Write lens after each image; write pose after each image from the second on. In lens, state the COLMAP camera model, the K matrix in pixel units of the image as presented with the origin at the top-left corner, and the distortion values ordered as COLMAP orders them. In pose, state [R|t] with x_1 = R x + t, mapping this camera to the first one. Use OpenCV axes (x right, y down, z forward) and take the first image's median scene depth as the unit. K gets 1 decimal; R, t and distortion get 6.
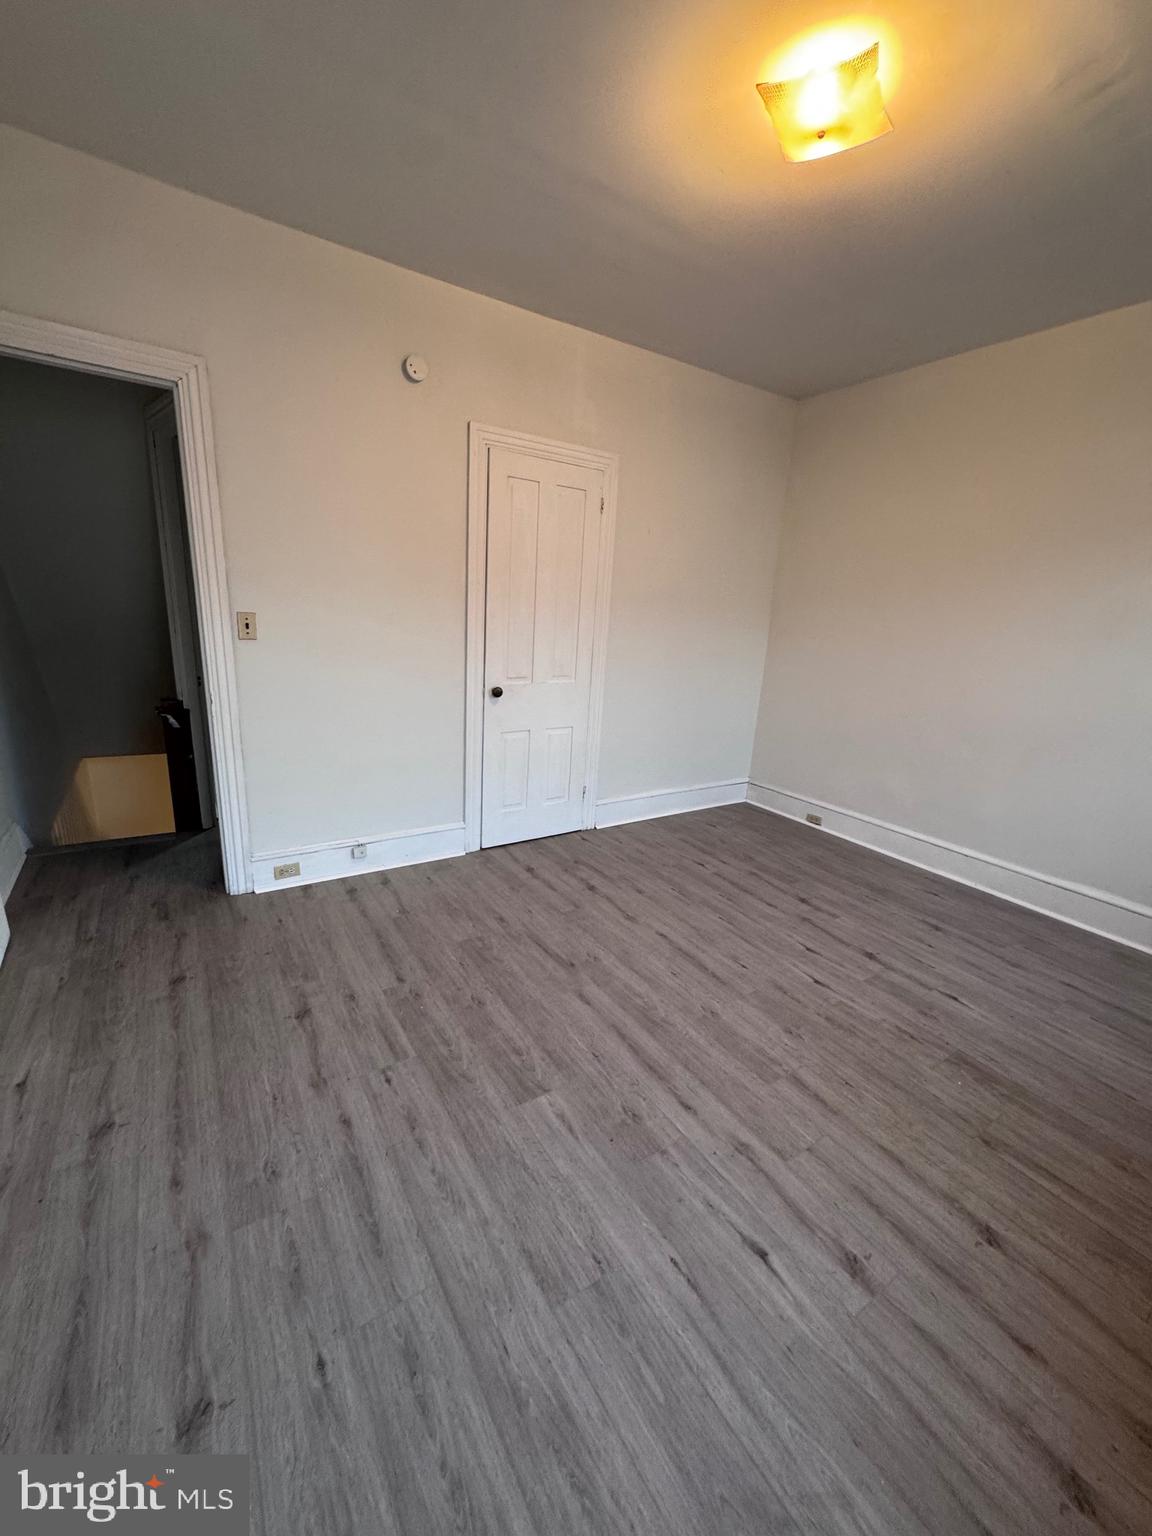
lens RADIAL K [[609.2, 0, 579.5], [0, 609.2, 764.5], [0, 0, 1]] dist [-0.005232, 0.000824]
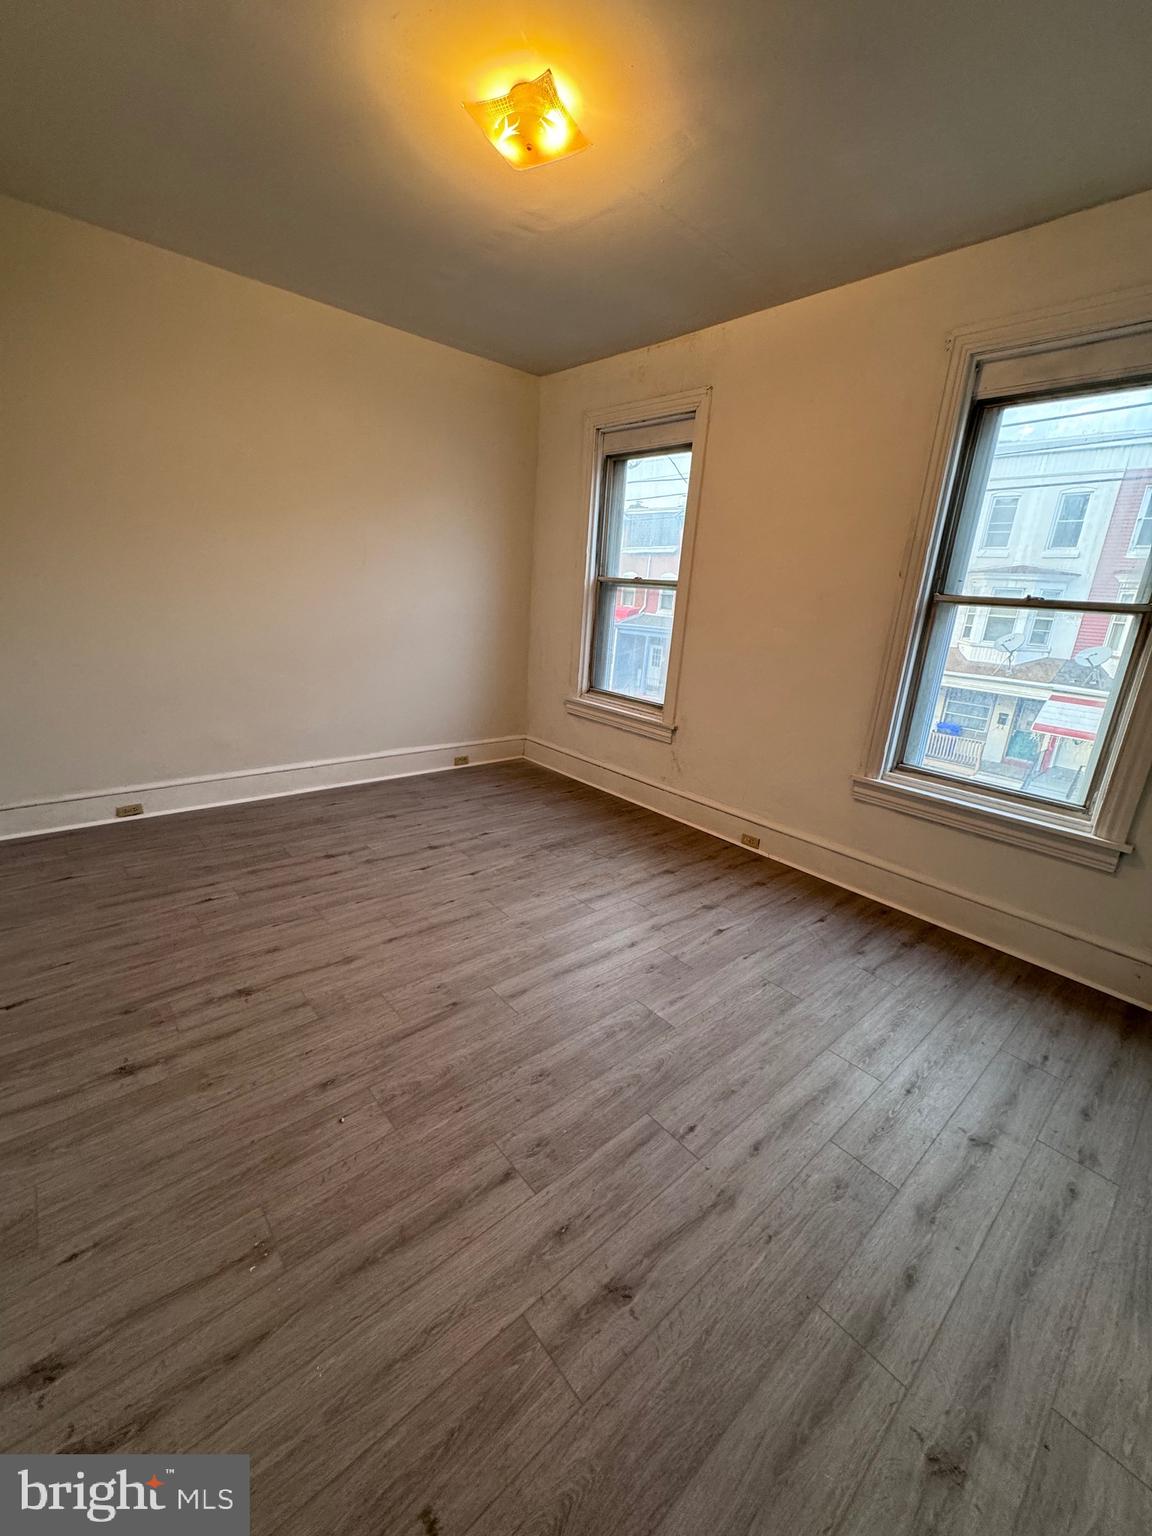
lens RADIAL K [[609.2, 0, 570.8], [0, 609.2, 766.1], [0, 0, 1]] dist [-0.005232, 0.000824]
pose [[-0.122593, -0.335166, 0.934149, -0.686654], [0.183518, 0.917362, 0.353226, -0.232576], [-0.975342, 0.214736, -0.050953, 0.795942]]
